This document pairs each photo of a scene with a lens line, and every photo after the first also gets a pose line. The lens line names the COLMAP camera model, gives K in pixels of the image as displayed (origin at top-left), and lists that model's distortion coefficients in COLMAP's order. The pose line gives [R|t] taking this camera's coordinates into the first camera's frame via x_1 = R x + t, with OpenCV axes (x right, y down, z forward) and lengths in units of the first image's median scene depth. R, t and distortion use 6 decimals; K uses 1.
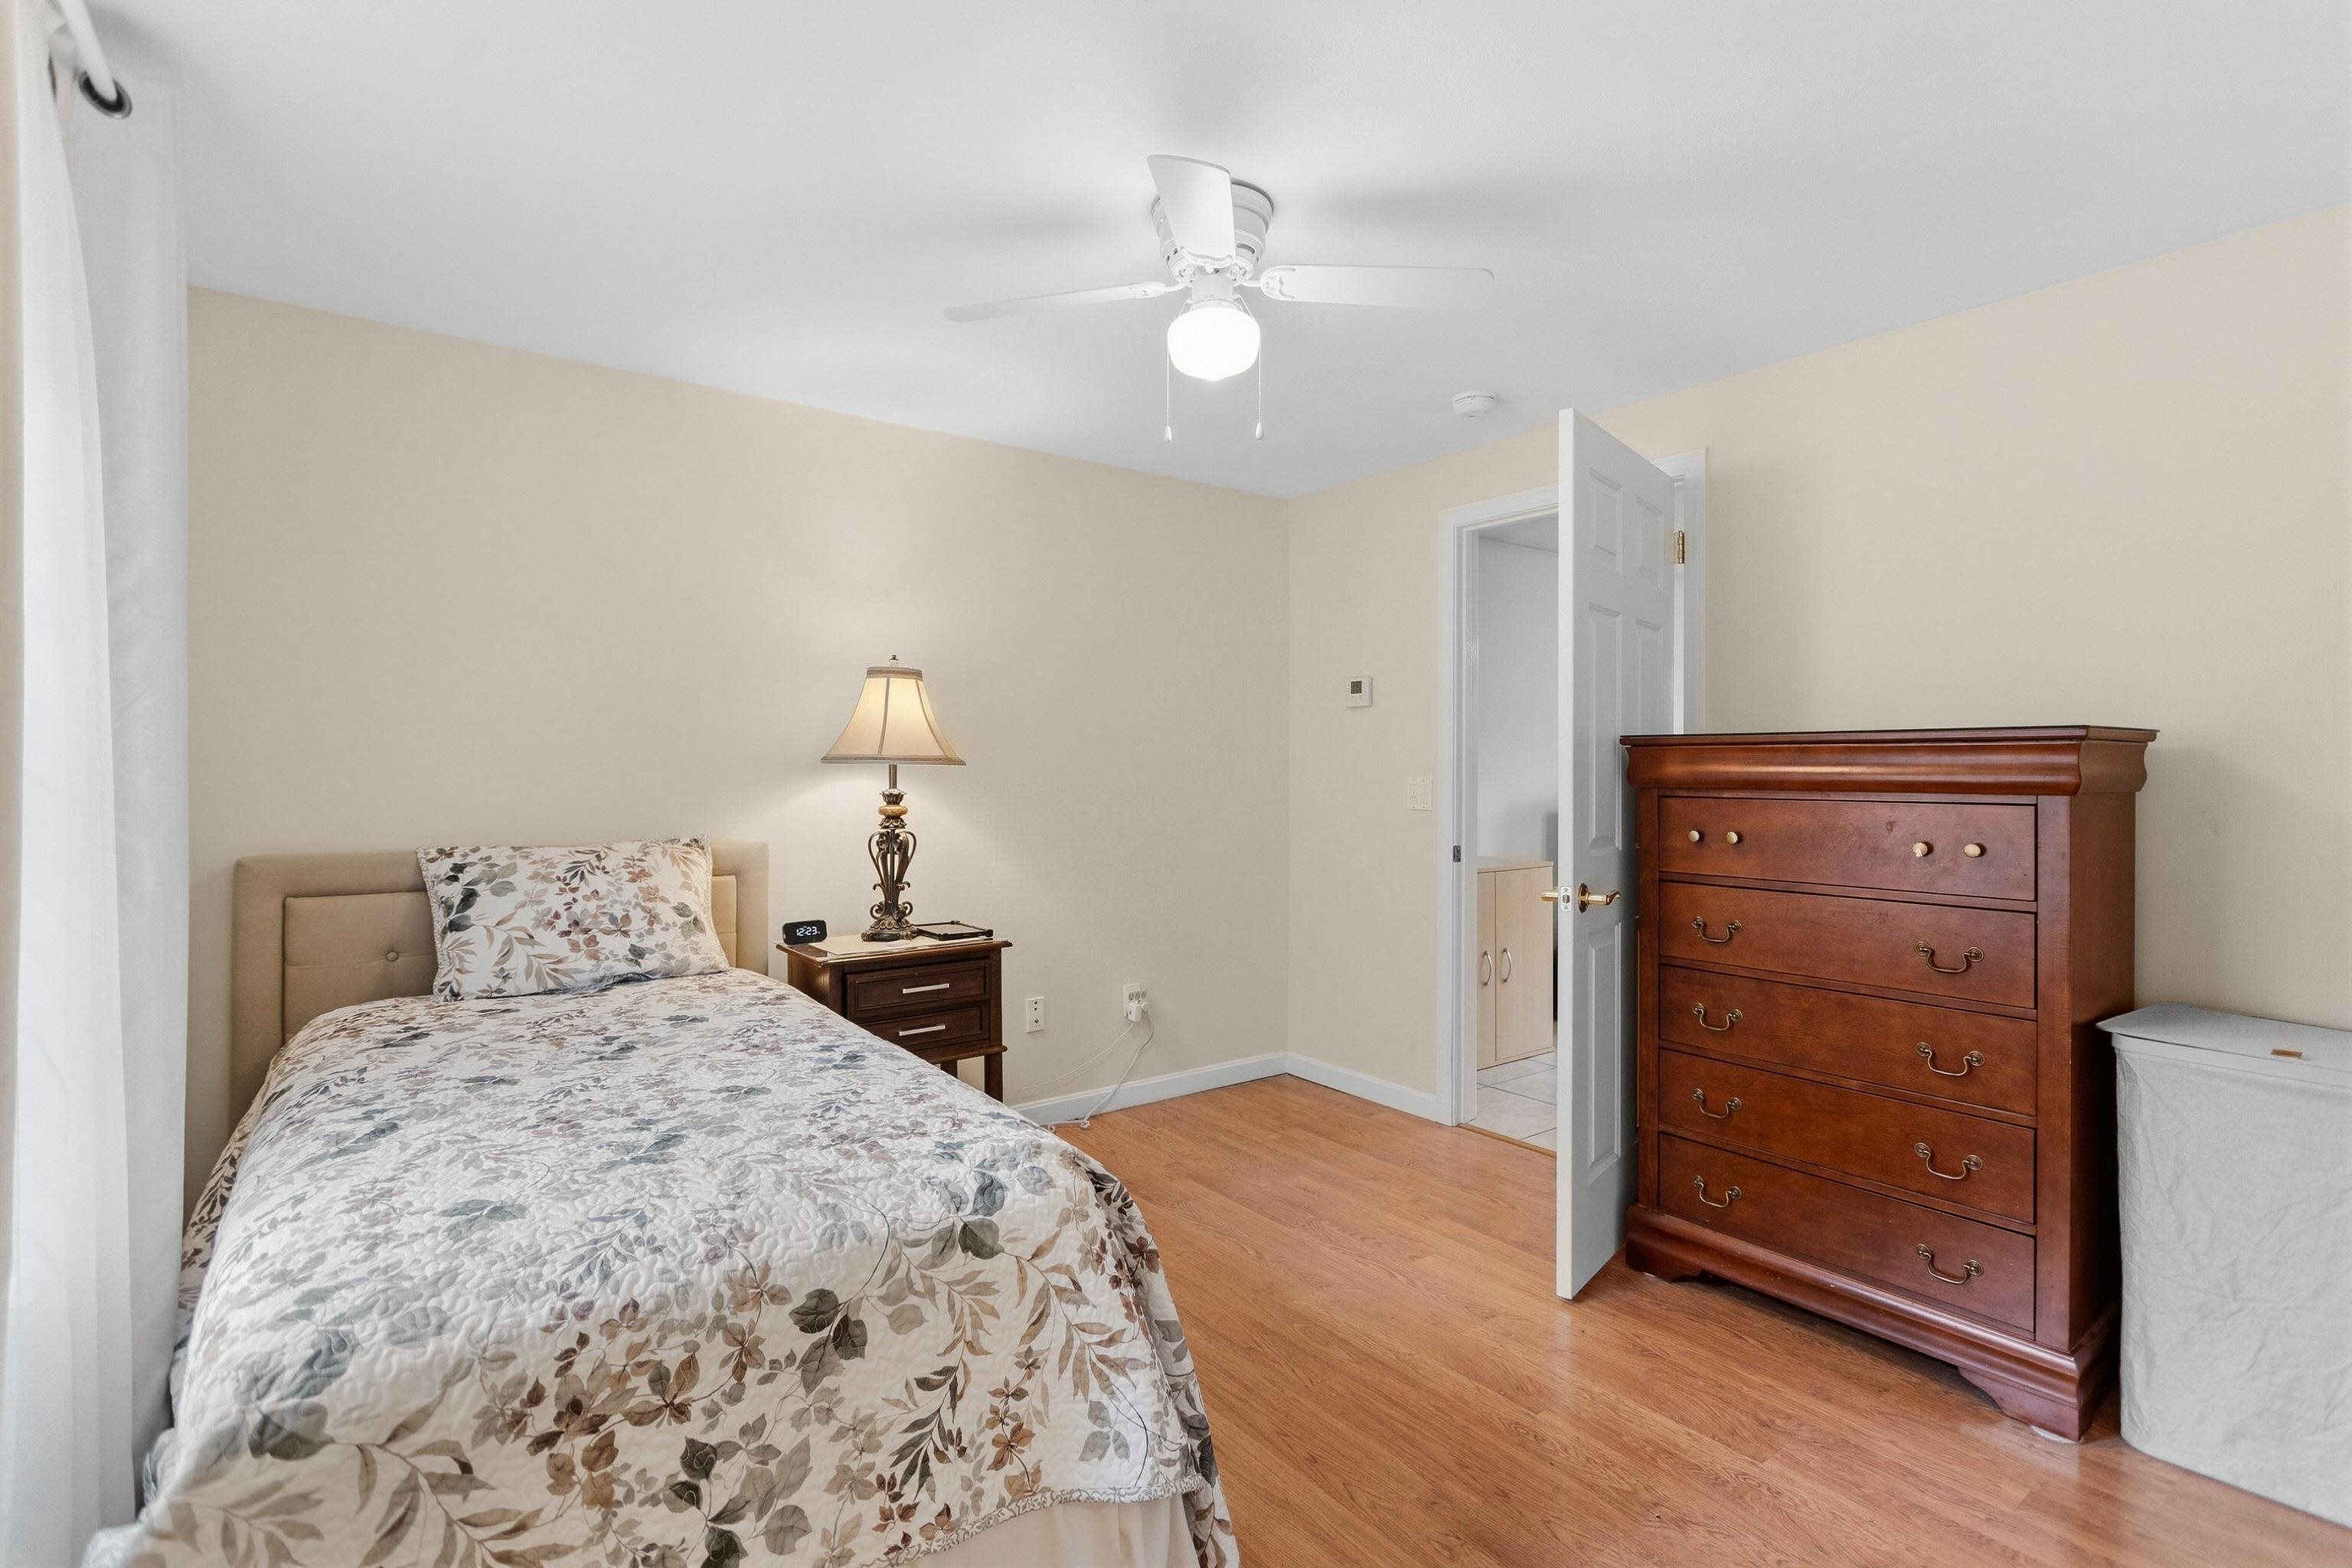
lens RADIAL K [[1109.6, 0, 1176.1], [0, 1109.6, 791.1], [0, 0, 1]] dist [-0.003557, 0.000288]
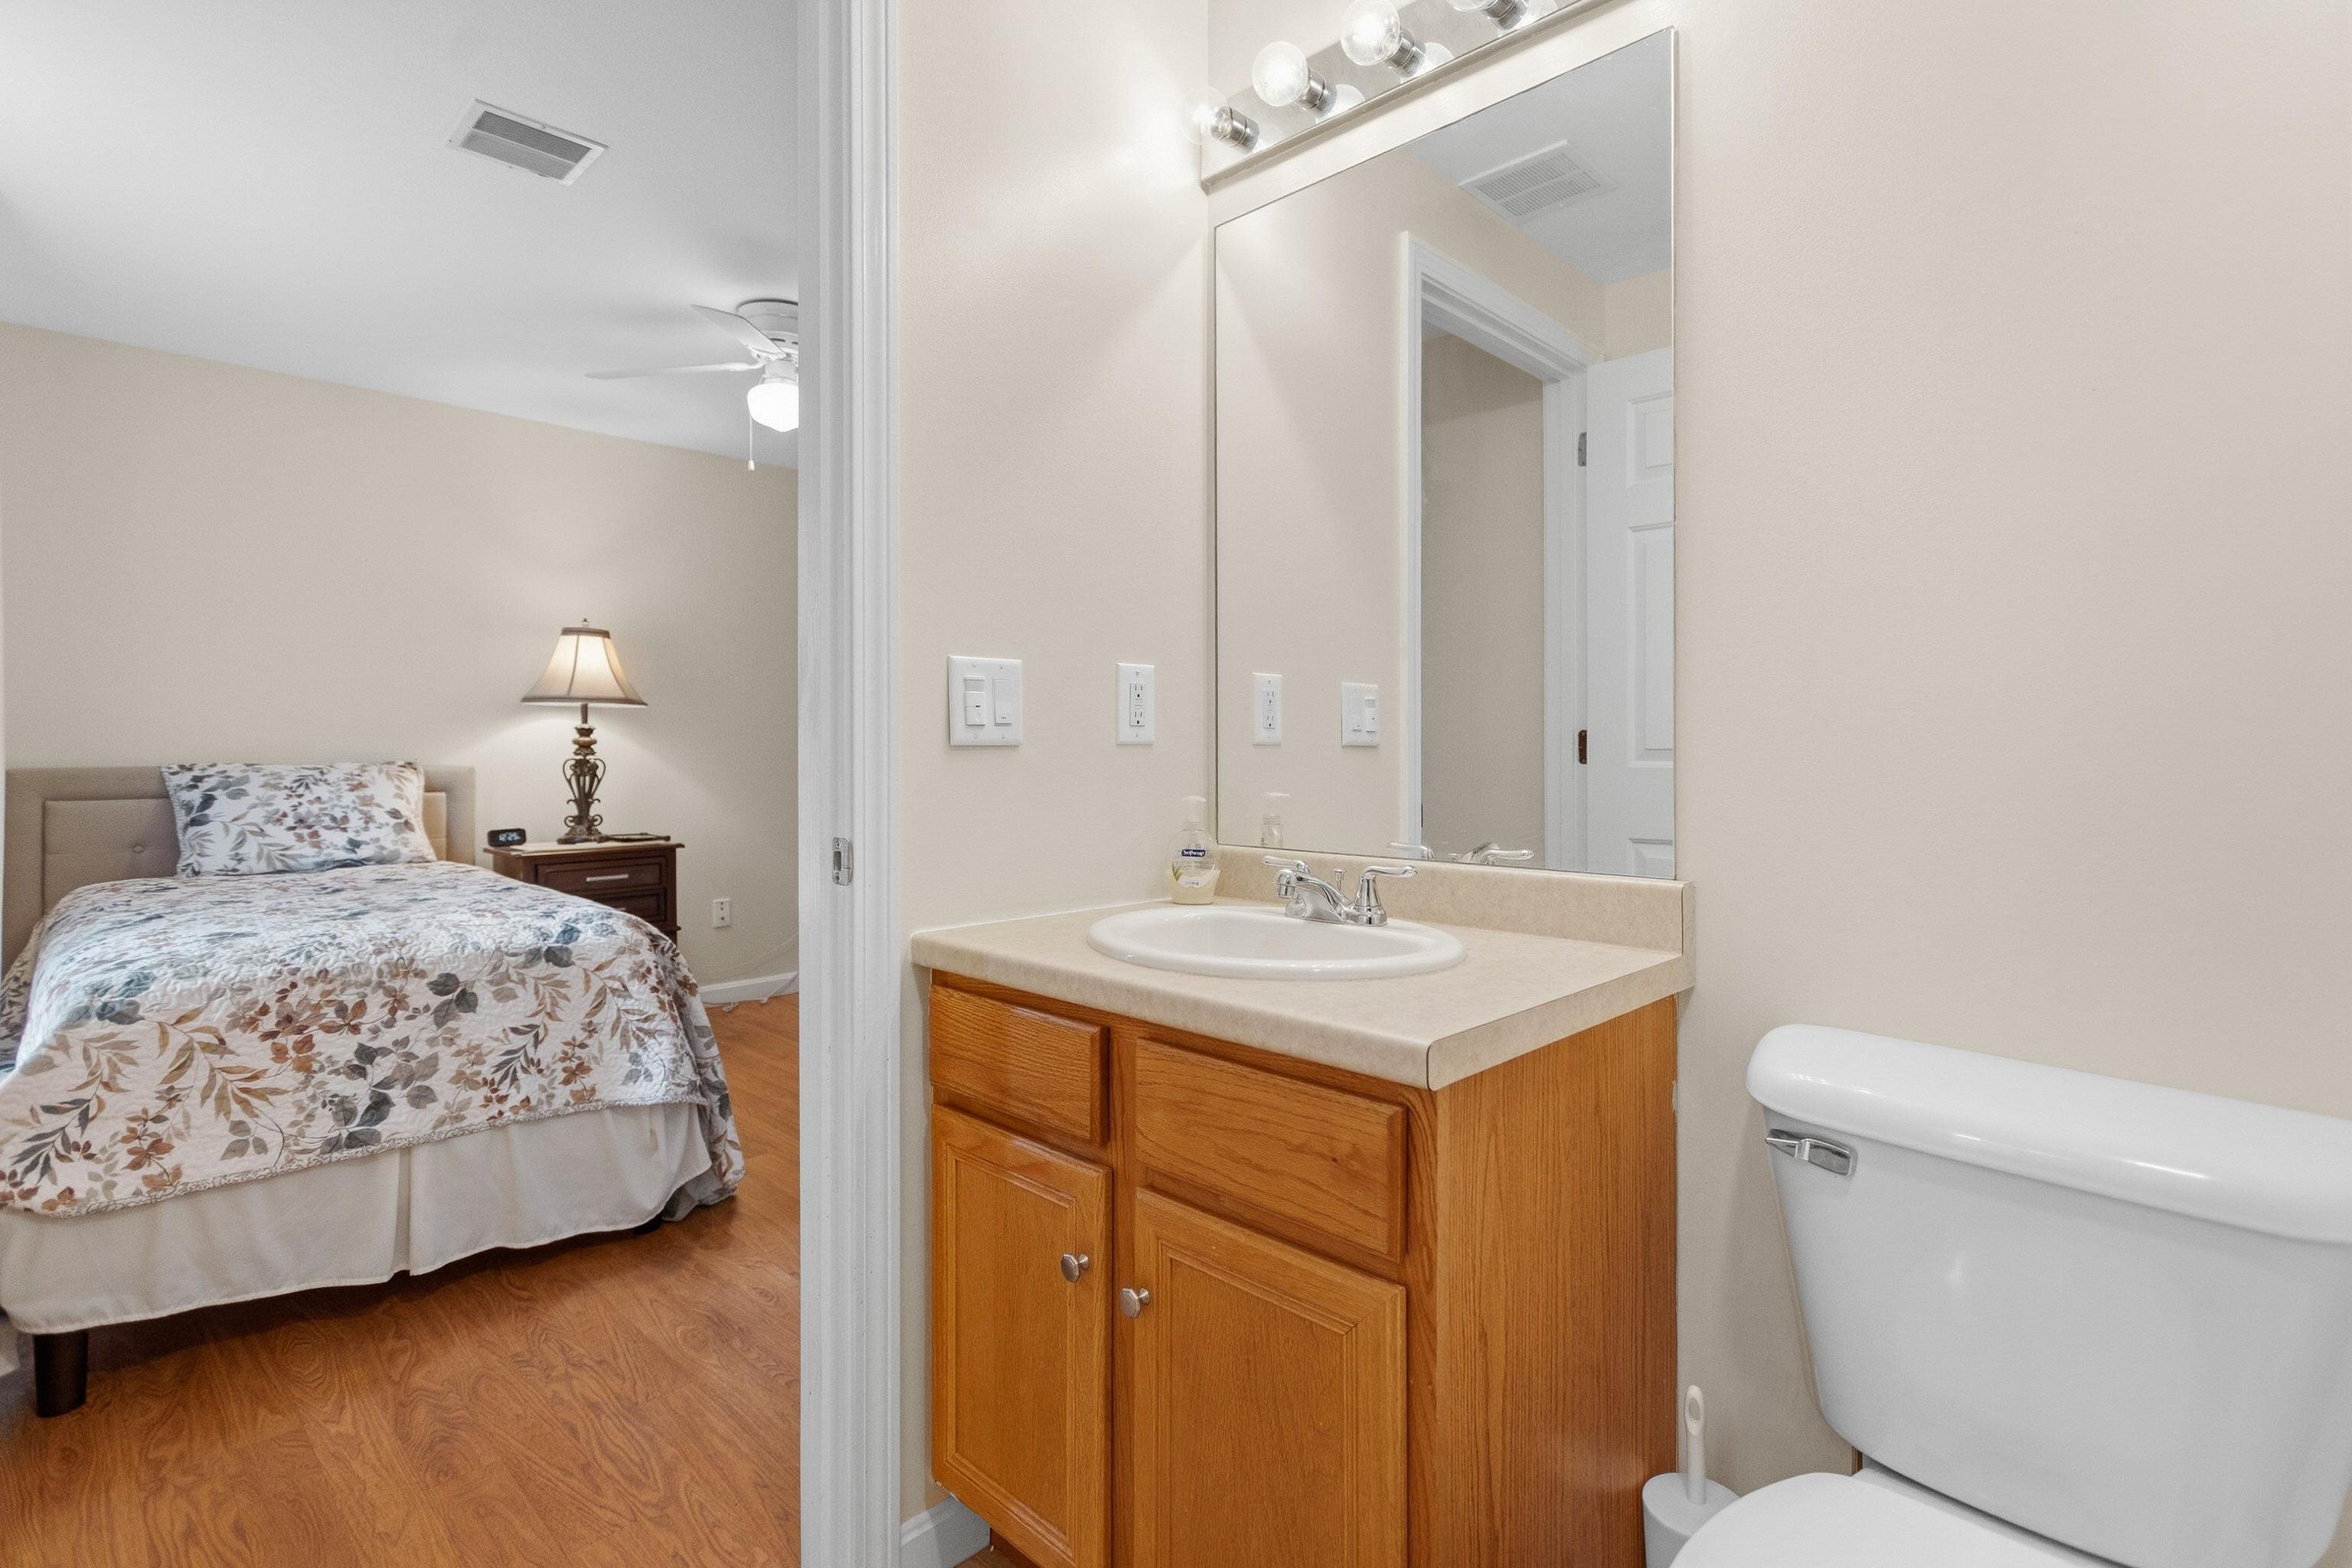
lens RADIAL K [[1109.6, 0, 1178.0], [0, 1109.6, 759.2], [0, 0, 1]] dist [-0.003557, 0.000288]
pose [[0.986649, -0.005875, 0.162756, 0.481707], [0.007087, 0.999951, -0.006869, 0.121411], [-0.162708, 0.007931, 0.986642, -0.823652]]
